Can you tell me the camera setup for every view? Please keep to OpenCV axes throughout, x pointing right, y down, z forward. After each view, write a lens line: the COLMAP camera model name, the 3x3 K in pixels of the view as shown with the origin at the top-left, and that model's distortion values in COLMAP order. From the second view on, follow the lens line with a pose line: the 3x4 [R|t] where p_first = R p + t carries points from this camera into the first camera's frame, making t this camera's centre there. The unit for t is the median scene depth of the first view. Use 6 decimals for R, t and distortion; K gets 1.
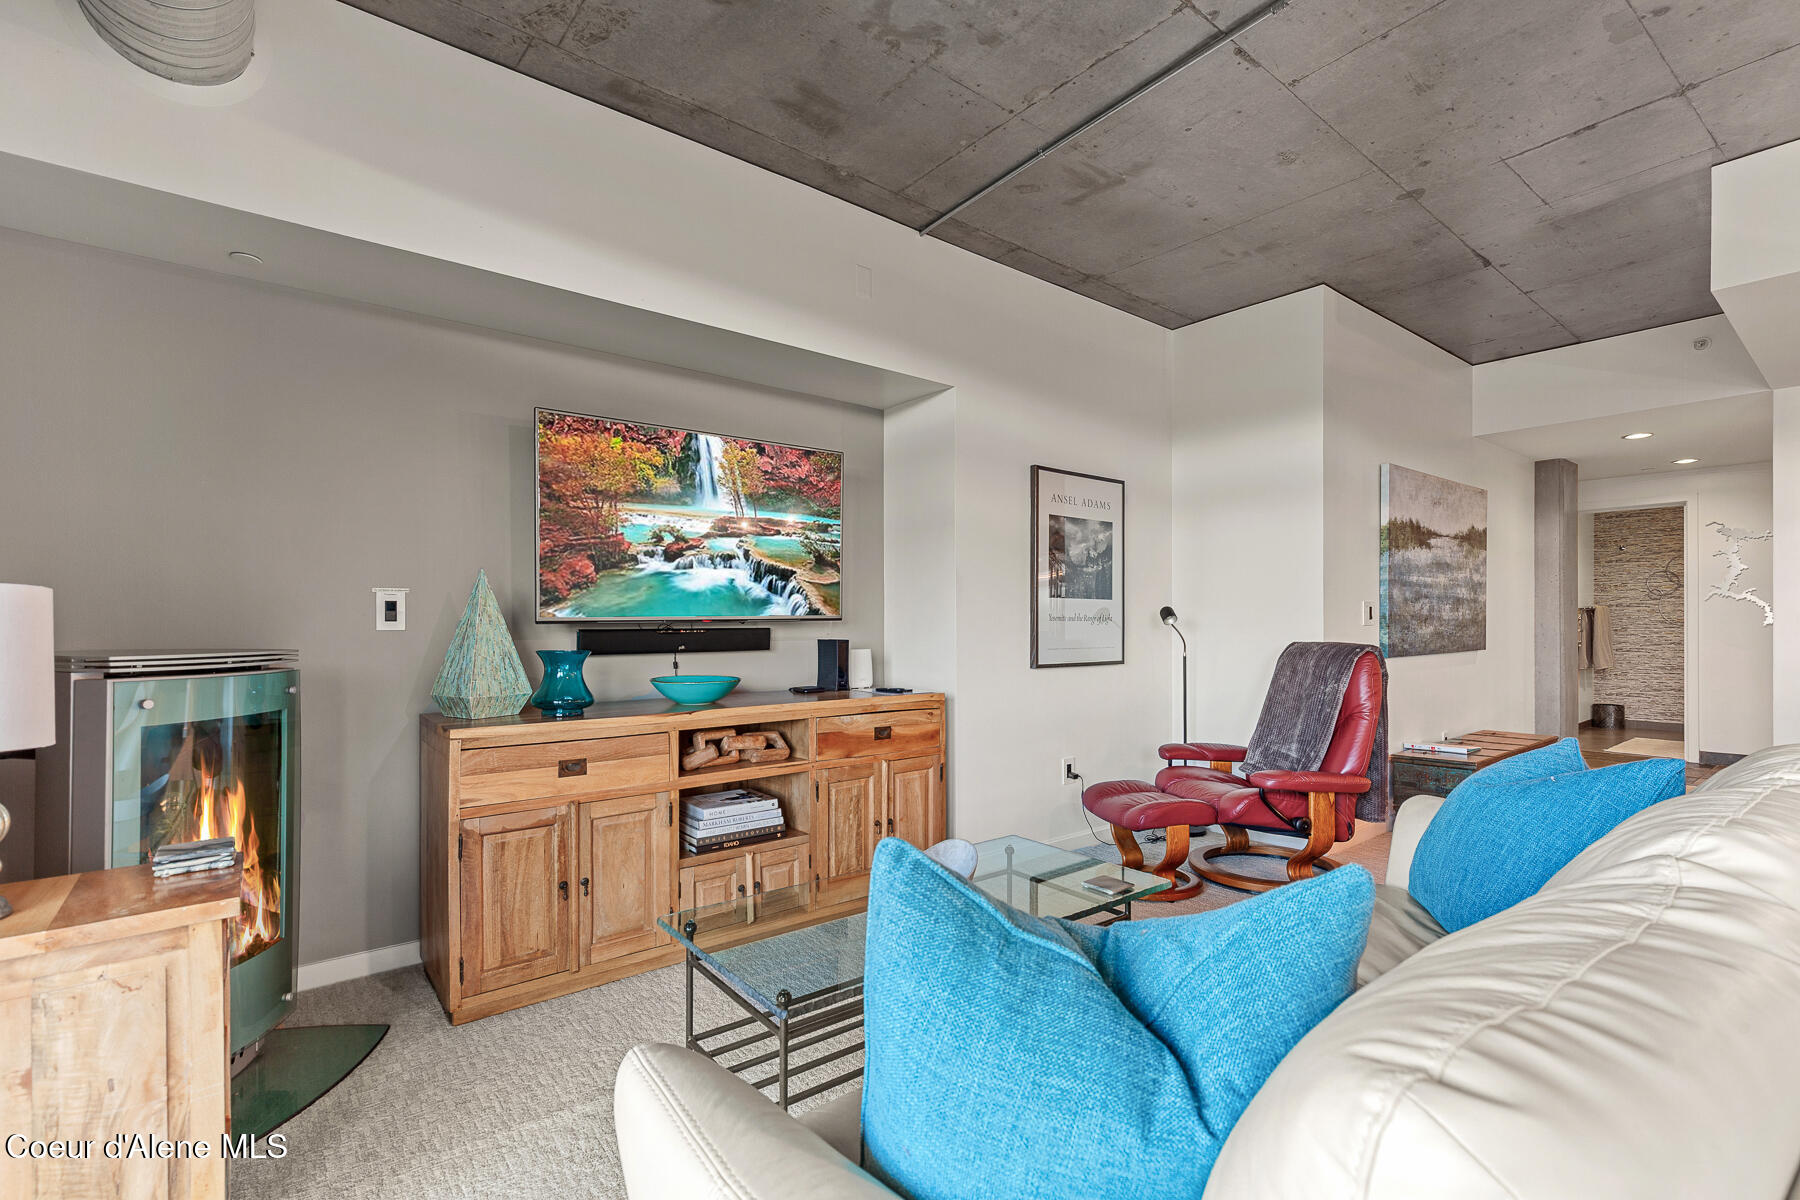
lens RADIAL K [[818.7, 0, 902.9], [0, 818.7, 609.0], [0, 0, 1]] dist [0.002230, 0.000158]
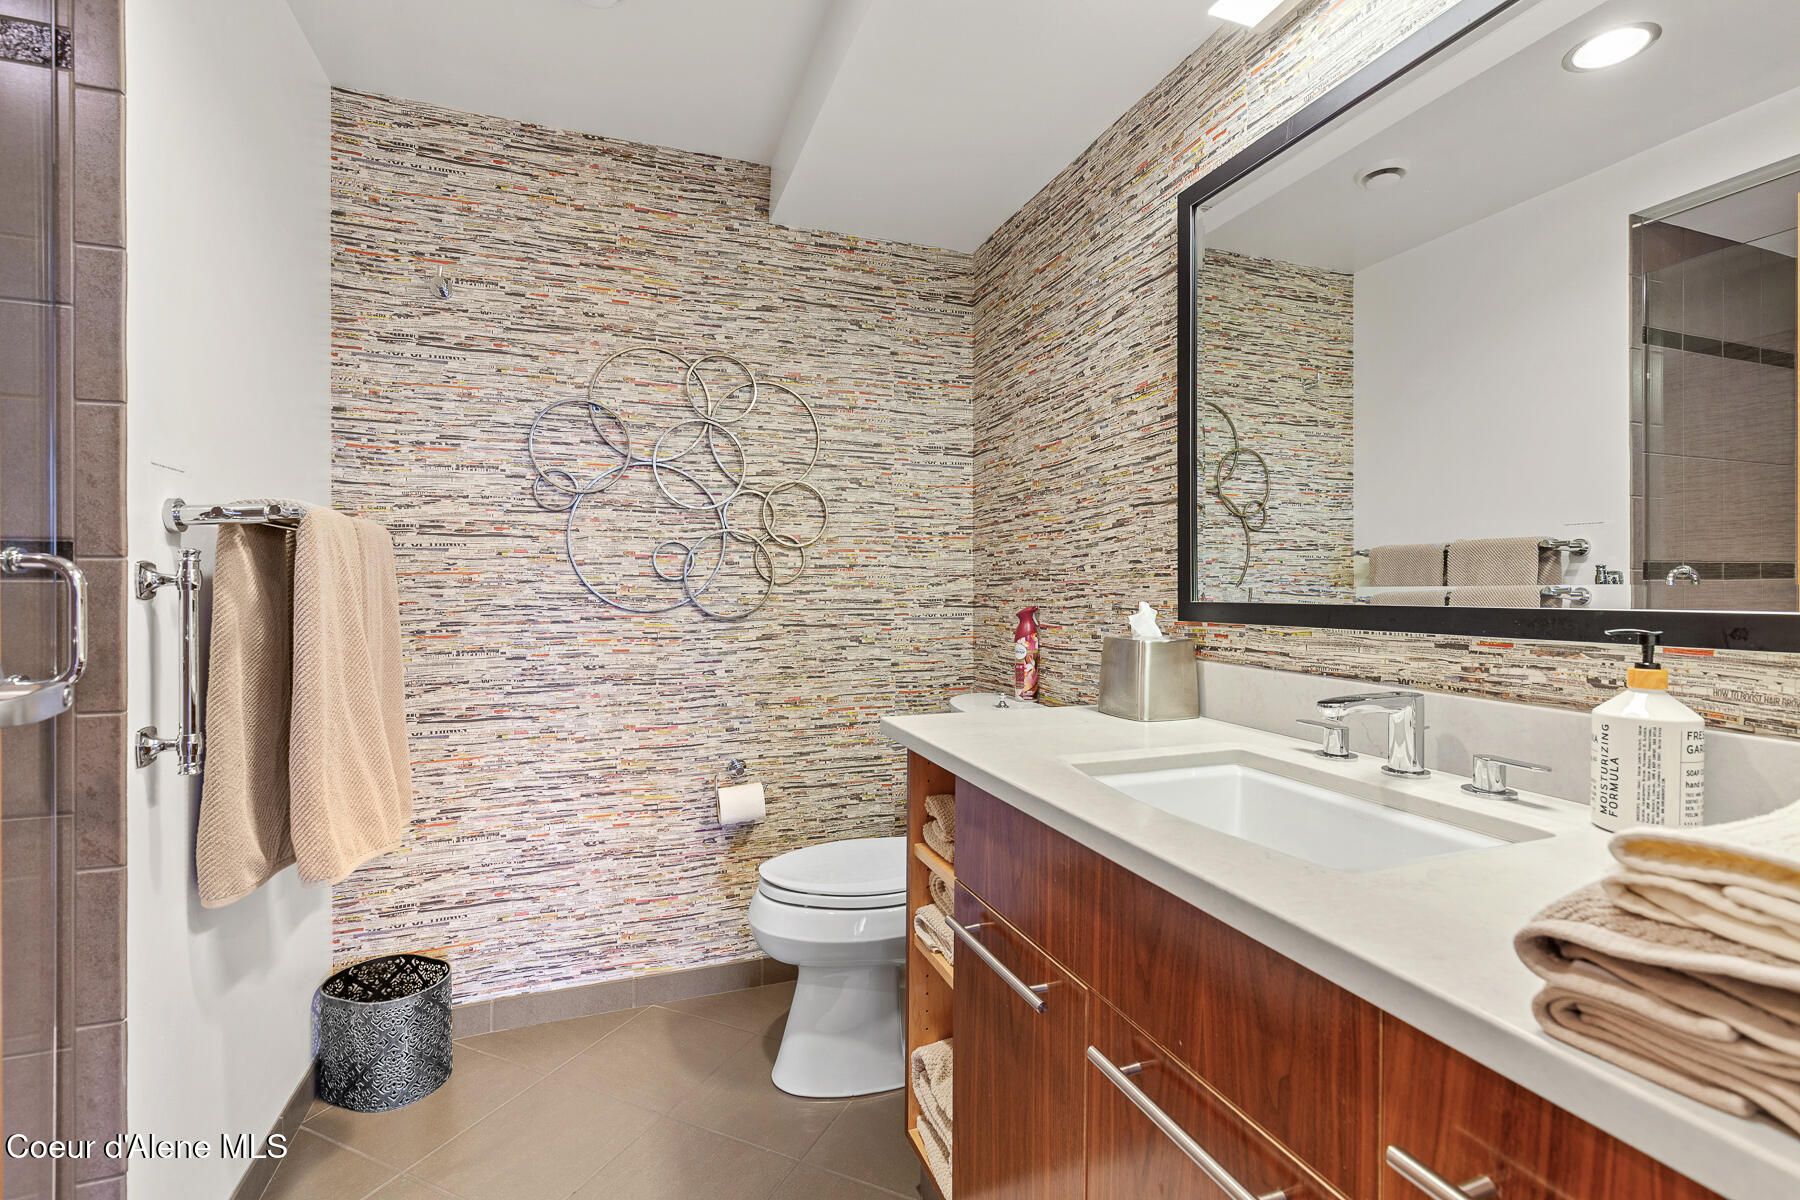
lens RADIAL K [[818.7, 0, 903.1], [0, 818.7, 597.6], [0, 0, 1]] dist [0.002230, 0.000158]
pose [[0.302411, -0.005245, 0.953163, 0.695282], [-0.003913, 0.999970, 0.006744, 0.013520], [-0.953170, -0.005769, 0.302381, 0.805782]]
